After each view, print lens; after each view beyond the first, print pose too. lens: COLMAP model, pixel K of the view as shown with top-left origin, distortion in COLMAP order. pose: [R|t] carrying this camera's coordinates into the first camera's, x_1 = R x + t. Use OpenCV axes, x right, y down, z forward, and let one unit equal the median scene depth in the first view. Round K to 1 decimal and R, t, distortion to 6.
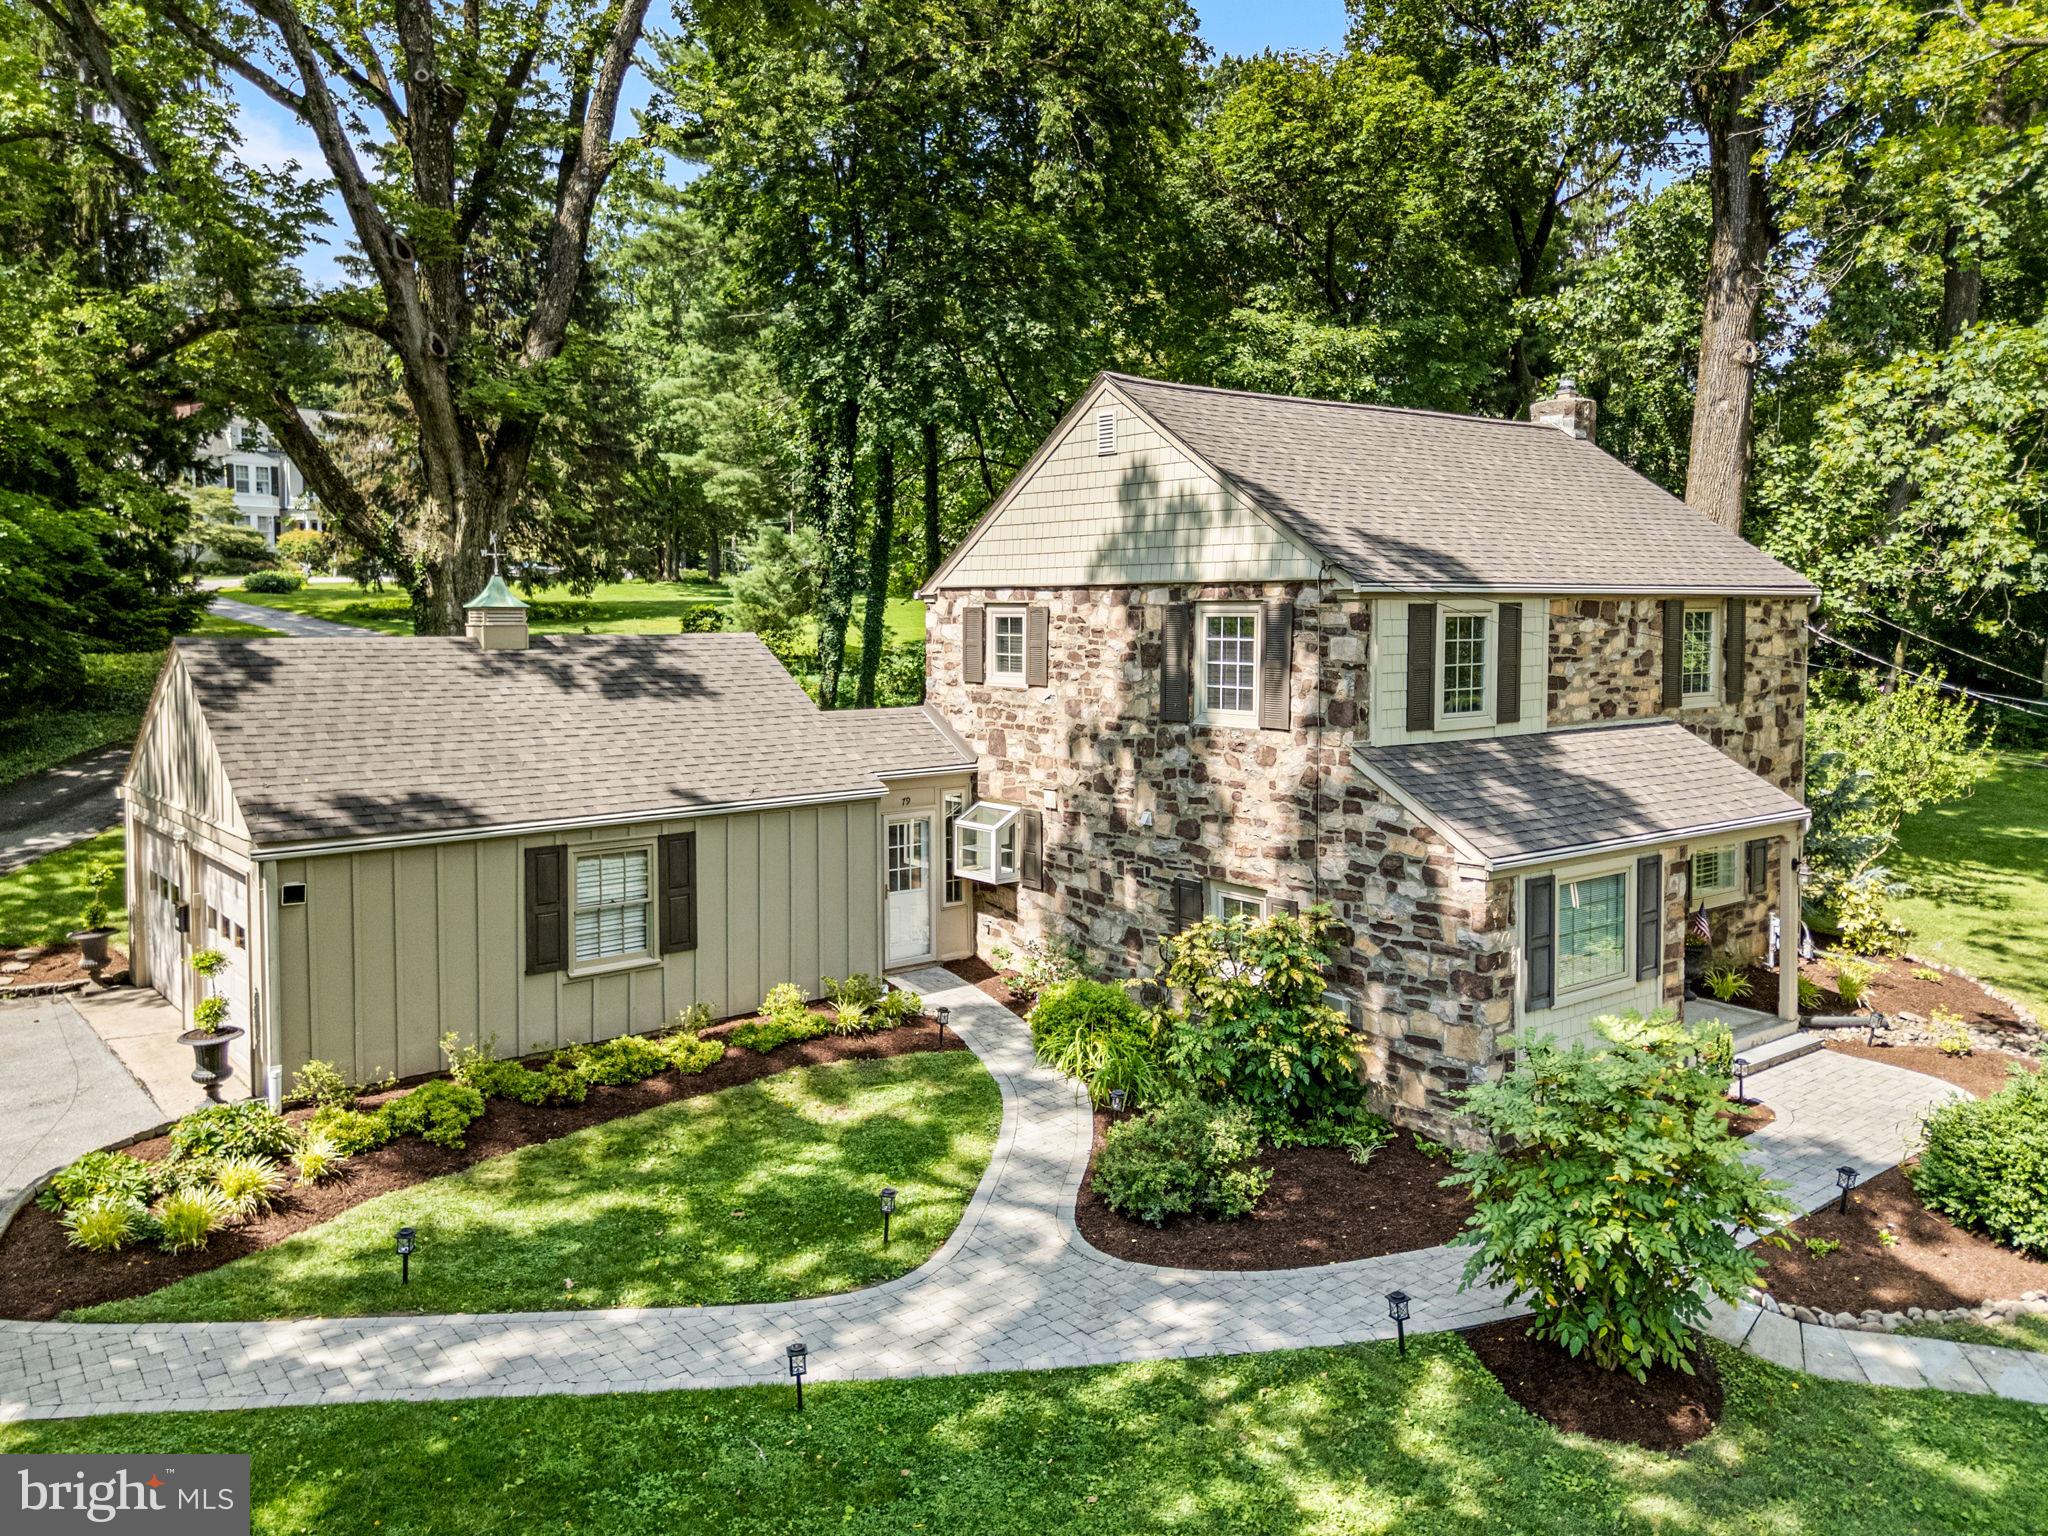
lens RADIAL K [[1504.3, 0, 1013.5], [0, 1504.3, 764.0], [0, 0, 1]] dist [0.156474, -0.298161]
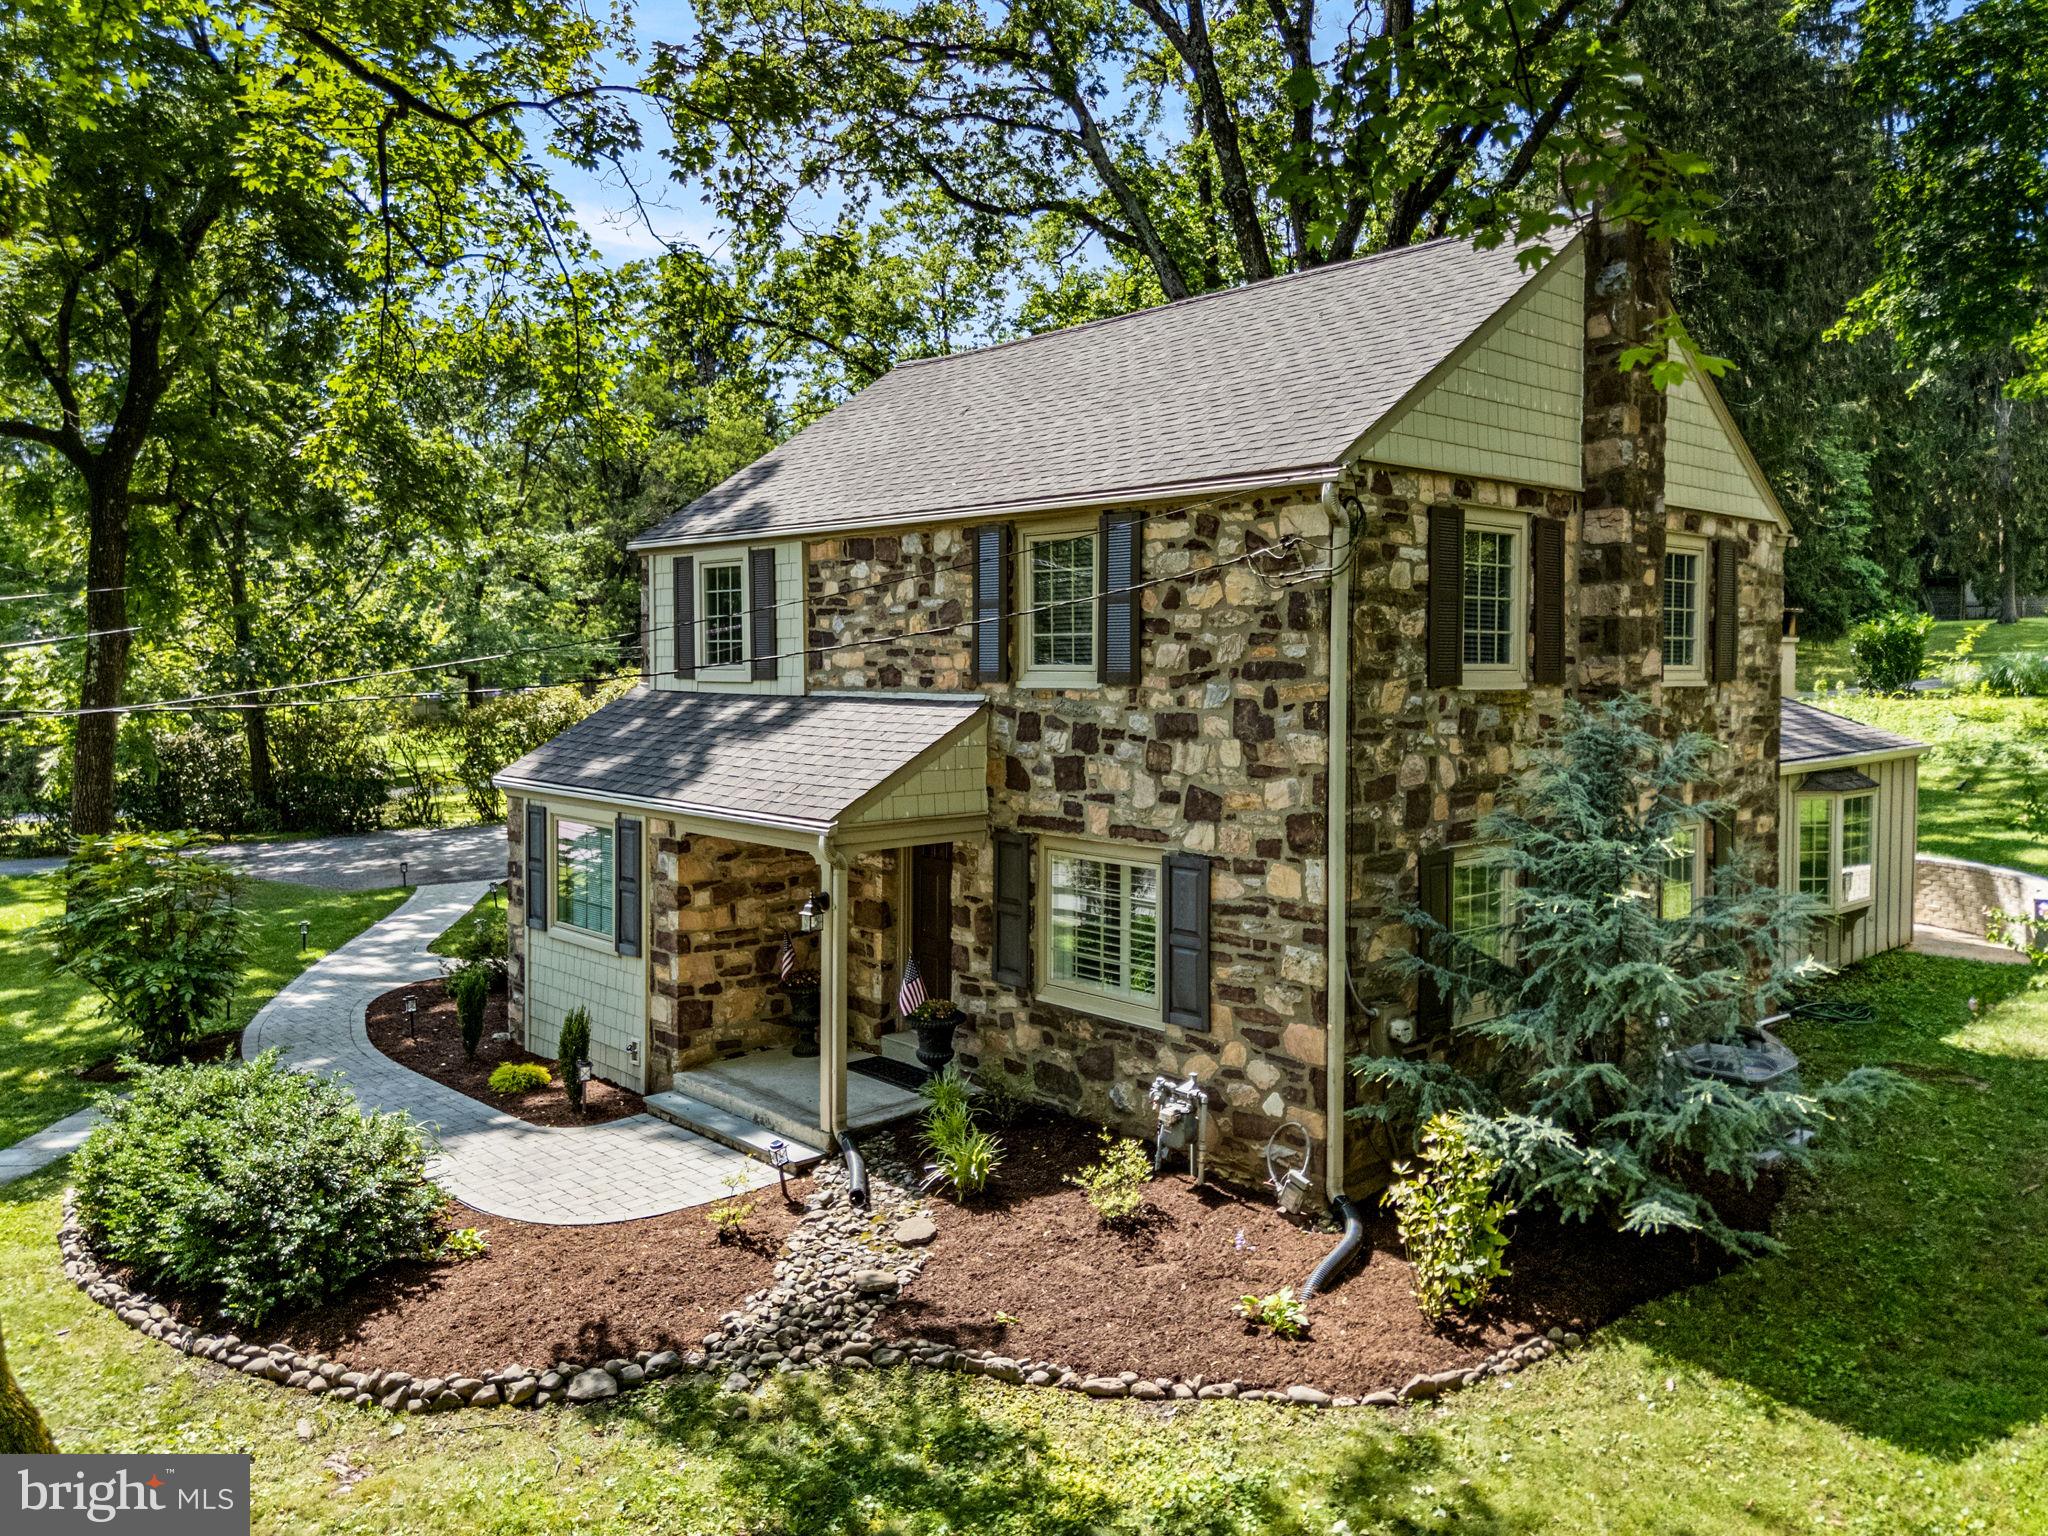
lens RADIAL K [[1504.3, 0, 1013.5], [0, 1504.3, 764.0], [0, 0, 1]] dist [0.156474, -0.298161]
pose [[0.086881, 0.070443, -0.993725, 1.190872], [-0.104898, 0.992599, 0.061192, -0.046322], [0.990681, 0.098923, 0.093627, 1.022207]]
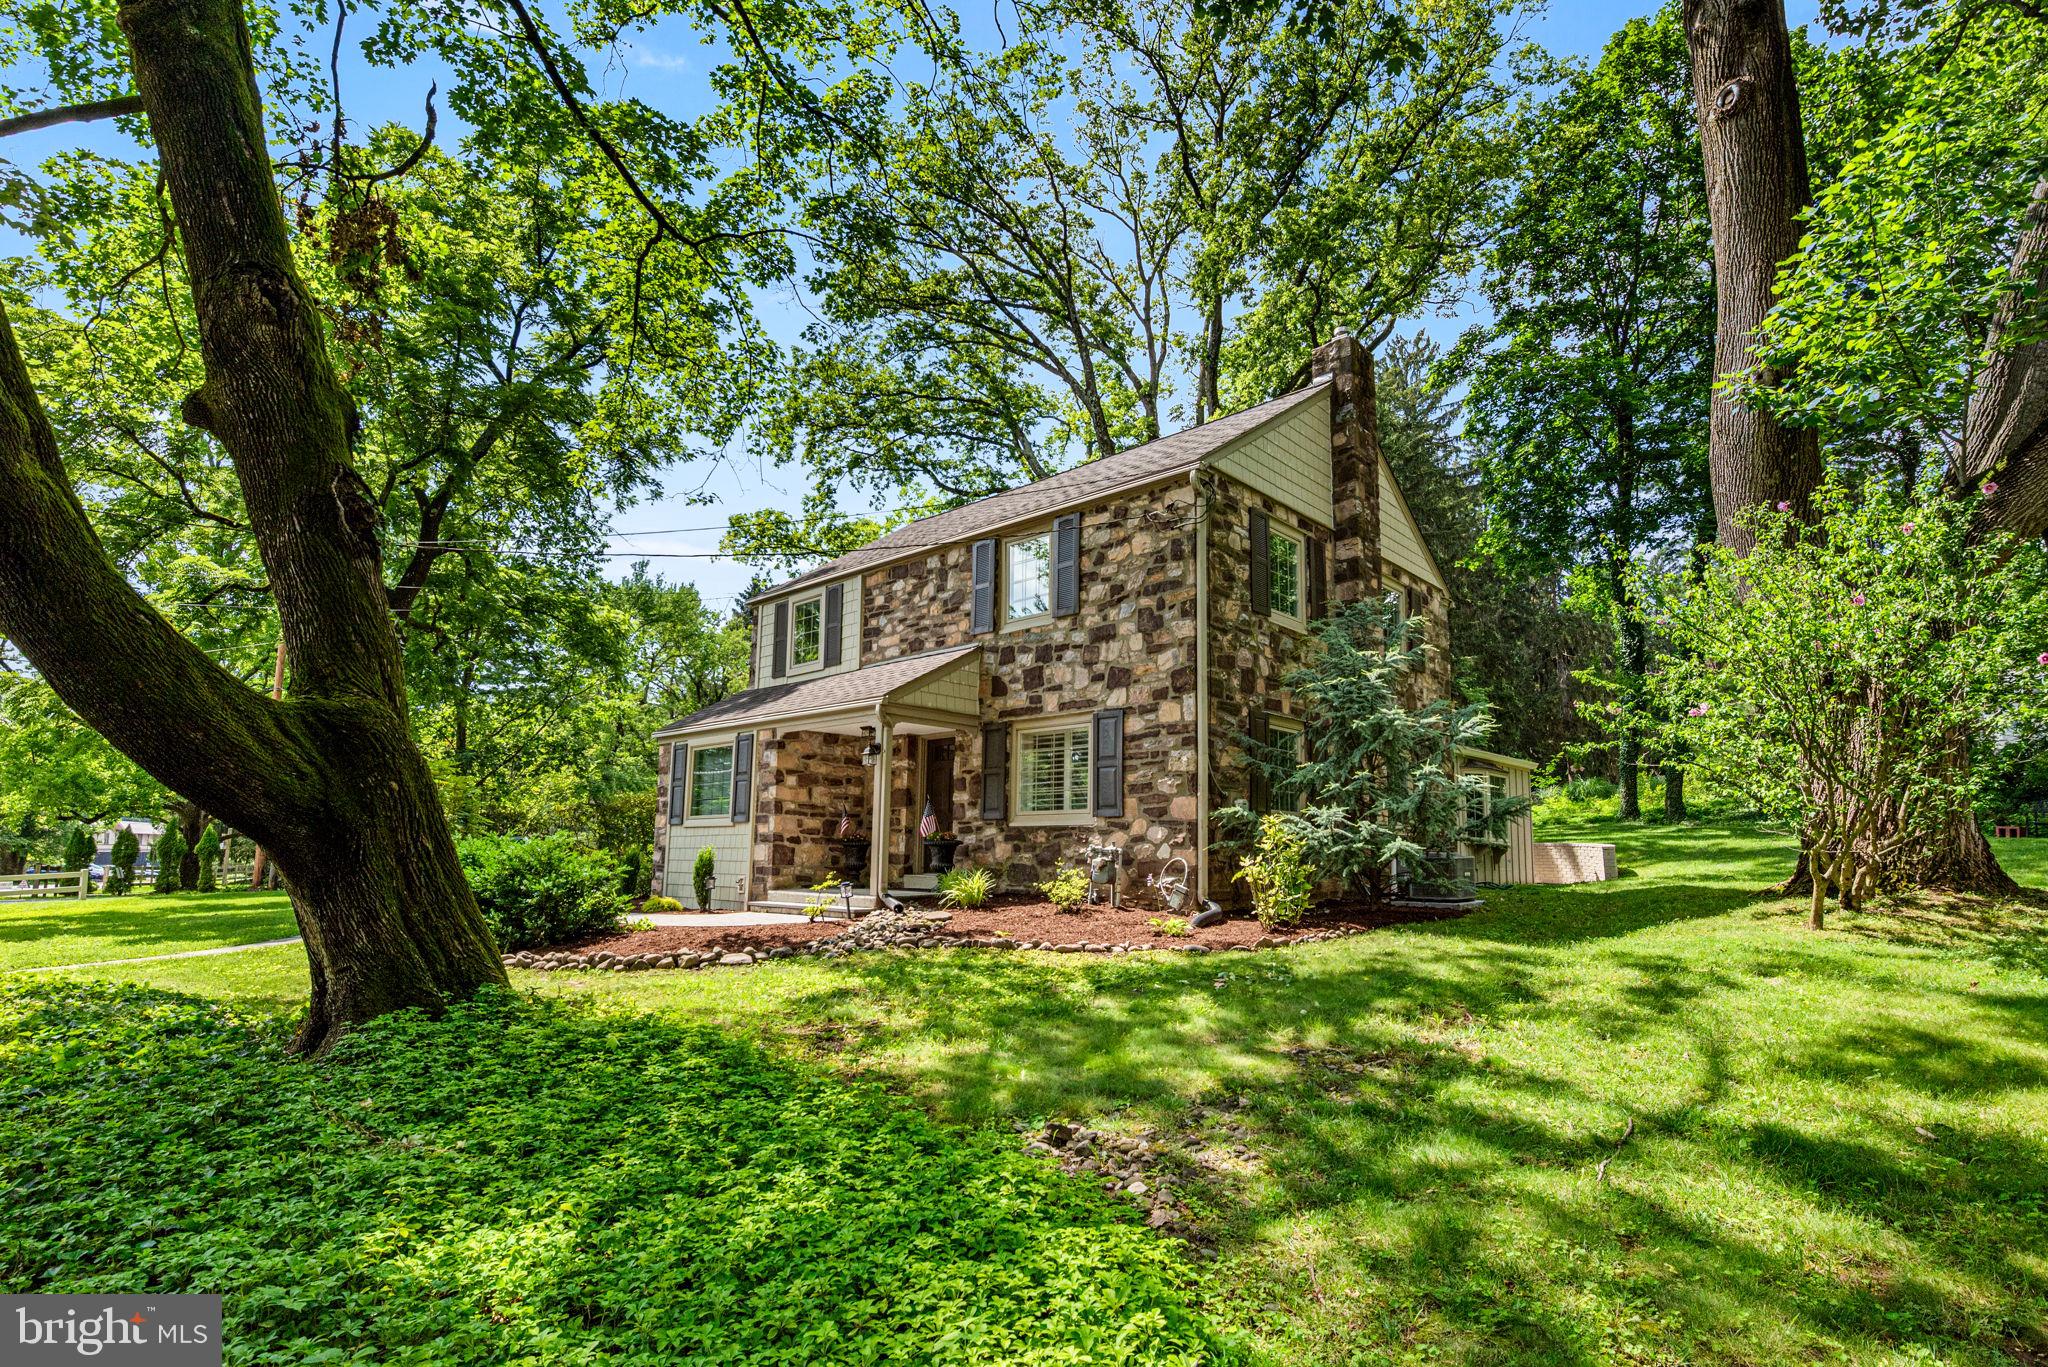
lens RADIAL K [[1002.2, 0, 1024.7], [0, 1002.2, 780.2], [0, 0, 1]] dist [-0.000901, 0.000014]
pose [[0.155468, -0.080066, -0.984591, 1.223827], [-0.119879, 0.987814, -0.099258, 0.145614], [0.980540, 0.133463, 0.143976, 1.010690]]
